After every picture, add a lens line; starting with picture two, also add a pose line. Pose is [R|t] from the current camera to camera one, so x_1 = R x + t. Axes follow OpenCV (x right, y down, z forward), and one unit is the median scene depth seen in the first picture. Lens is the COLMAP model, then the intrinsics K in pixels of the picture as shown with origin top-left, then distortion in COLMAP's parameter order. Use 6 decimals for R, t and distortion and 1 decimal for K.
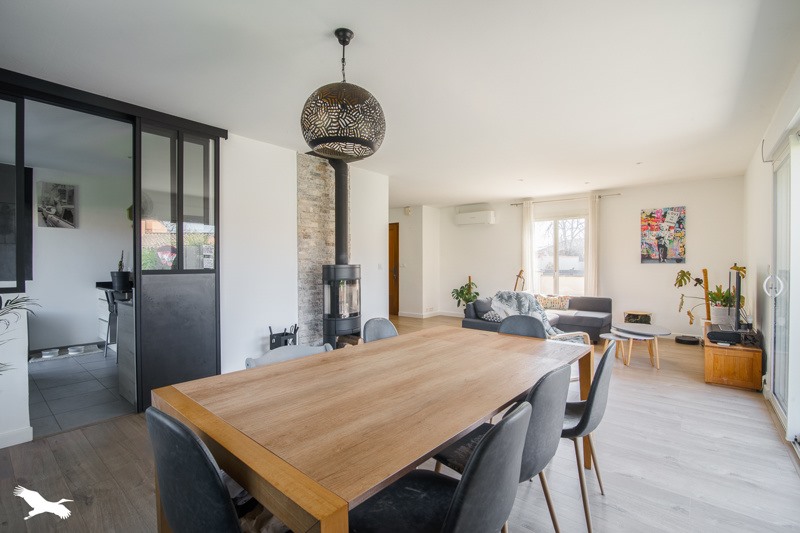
lens RADIAL K [[367.2, 0, 403.3], [0, 367.2, 267.2], [0, 0, 1]] dist [-0.000371, 0.000216]
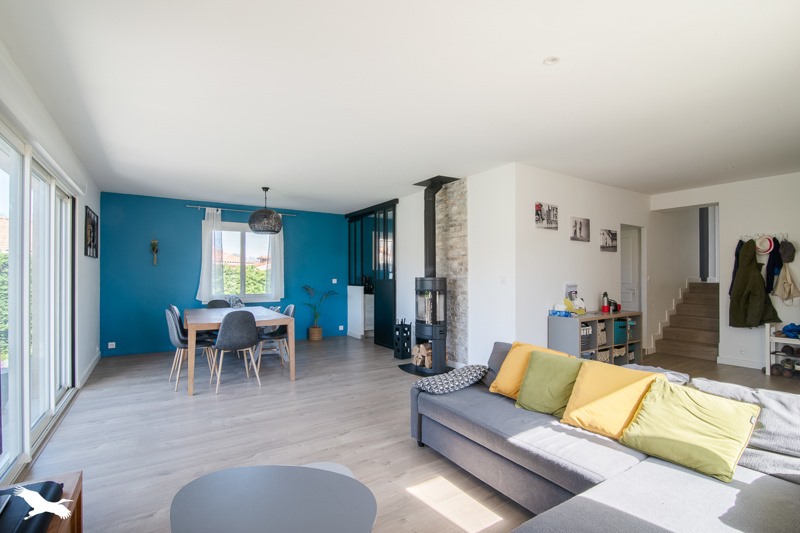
lens RADIAL K [[378.0, 0, 399.6], [0, 378.0, 276.8], [0, 0, 1]] dist [-0.001355, -0.000237]
pose [[-0.314544, -0.002806, -0.949239, 0.702521], [-0.008539, 0.999964, -0.000127, -0.005393], [0.949205, 0.008066, -0.314556, 0.929078]]
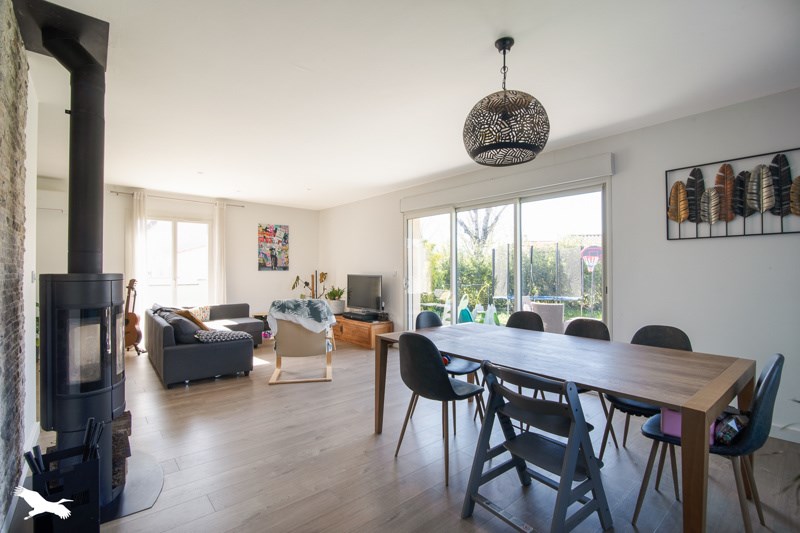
lens RADIAL K [[367.2, 0, 403.3], [0, 367.2, 267.2], [0, 0, 1]] dist [-0.000371, 0.000216]
pose [[0.181872, 0.008107, 0.983289, -0.406175], [0.012623, 0.999864, -0.010579, -0.003699], [-0.983241, 0.014336, 0.181745, 0.371015]]
